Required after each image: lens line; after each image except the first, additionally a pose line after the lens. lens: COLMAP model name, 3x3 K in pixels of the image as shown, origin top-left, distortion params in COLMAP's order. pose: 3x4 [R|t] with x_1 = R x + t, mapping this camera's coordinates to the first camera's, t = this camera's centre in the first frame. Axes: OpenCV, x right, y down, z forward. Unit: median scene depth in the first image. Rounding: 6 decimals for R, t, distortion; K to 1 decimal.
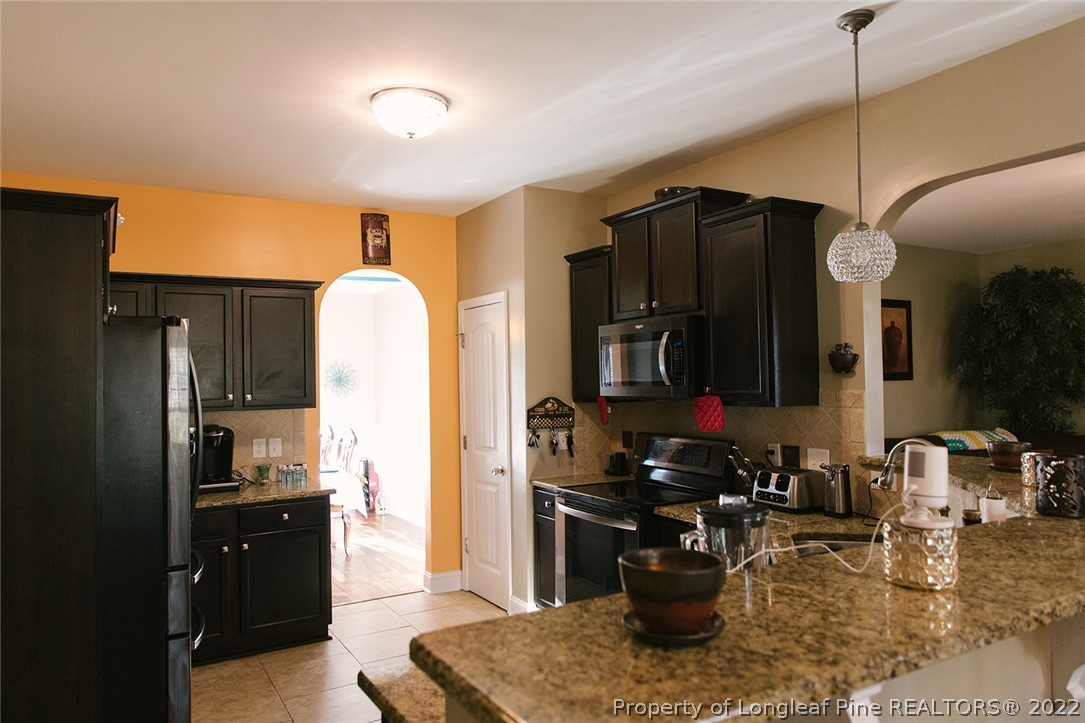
lens RADIAL K [[733.0, 0, 544.5], [0, 733.0, 361.8], [0, 0, 1]] dist [-0.027842, 0.006899]
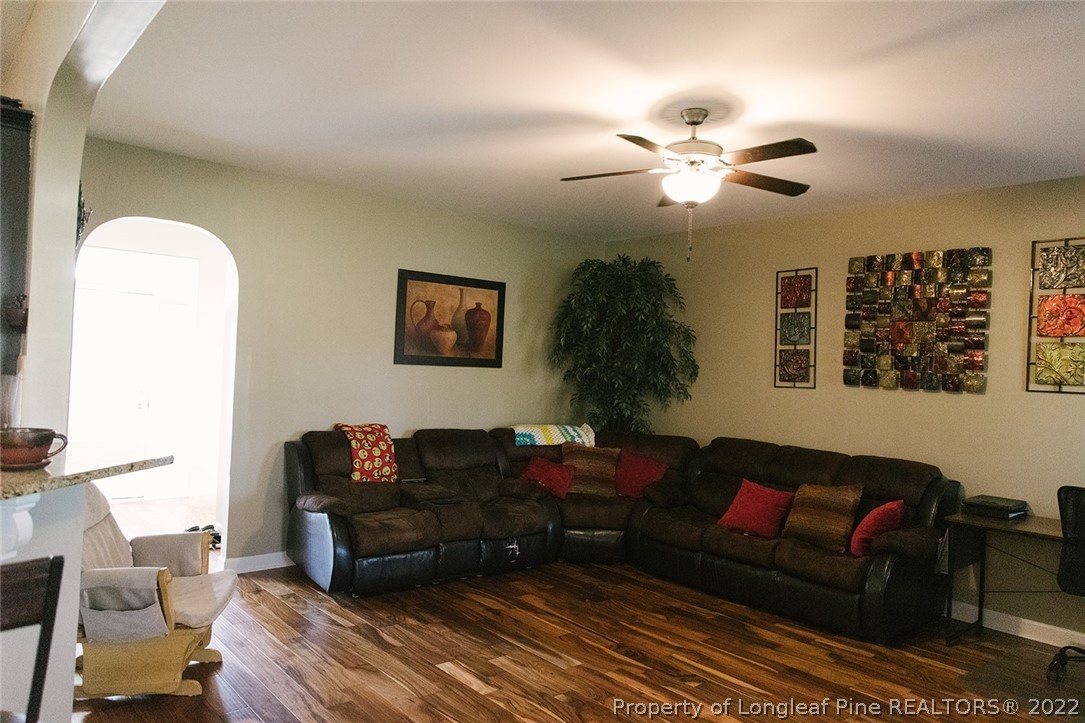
lens RADIAL K [[733.0, 0, 538.5], [0, 733.0, 354.6], [0, 0, 1]] dist [-0.027842, 0.006899]
pose [[0.978263, 0.060877, 0.198229, 0.683151], [-0.063890, 0.997918, 0.008830, -0.006736], [-0.197279, -0.021303, 0.980116, 0.119428]]
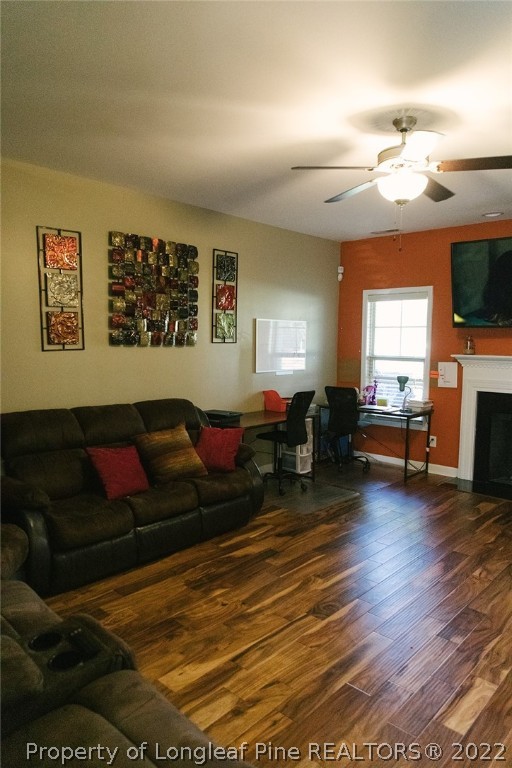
lens RADIAL K [[518.8, 0, 251.5], [0, 518.8, 386.3], [0, 0, 1]] dist [-0.027842, 0.006899]
pose [[-0.302806, -0.070935, 0.950409, 0.368294], [-0.027639, 0.997460, 0.065641, 0.033236], [-0.952652, -0.006392, -0.303997, 1.412460]]
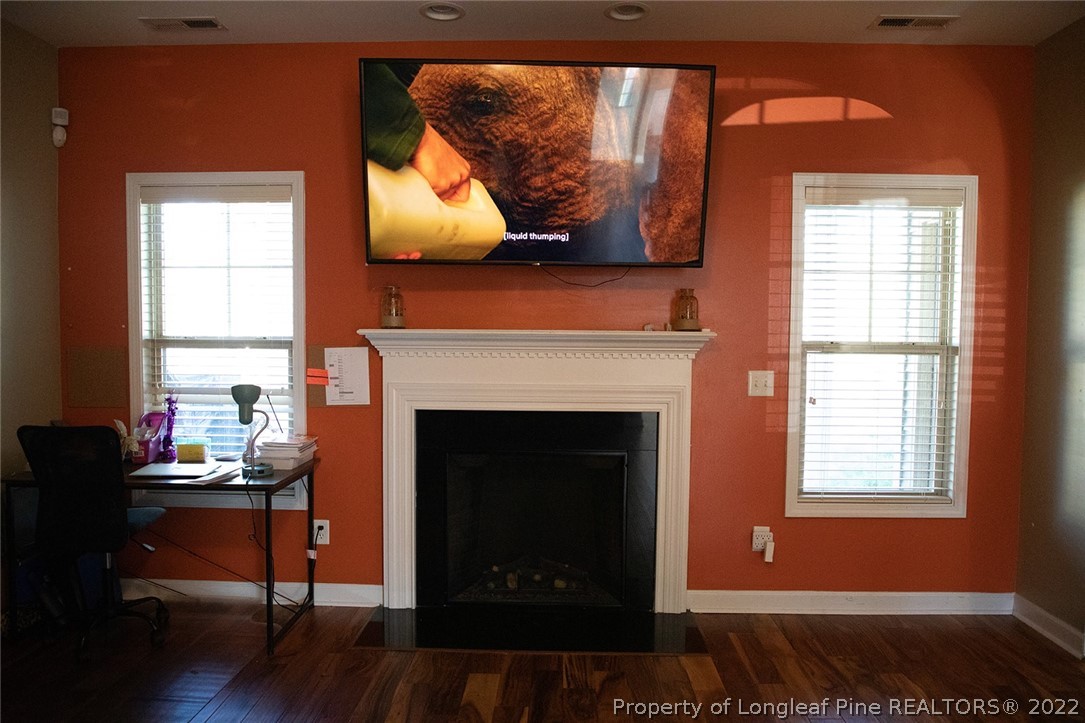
lens RADIAL K [[733.0, 0, 527.1], [0, 733.0, 361.8], [0, 0, 1]] dist [-0.027842, 0.006899]
pose [[-0.844315, -0.015078, 0.535635, 0.941932], [-0.004467, 0.999767, 0.021102, 0.043718], [-0.535829, 0.015424, -0.844186, 1.071618]]
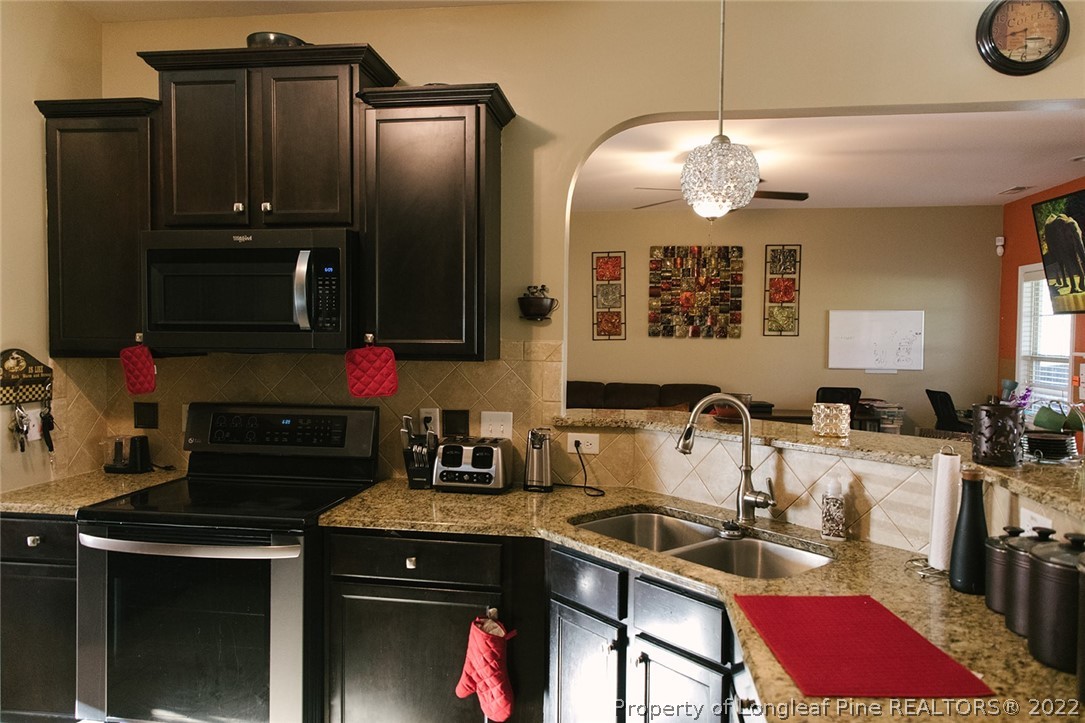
lens RADIAL K [[733.0, 0, 540.3], [0, 733.0, 363.2], [0, 0, 1]] dist [-0.027842, 0.006899]
pose [[0.598290, -0.011978, 0.801190, -0.229512], [-0.038406, 0.998310, 0.043605, 0.023169], [-0.800359, -0.056859, 0.596819, 0.412892]]
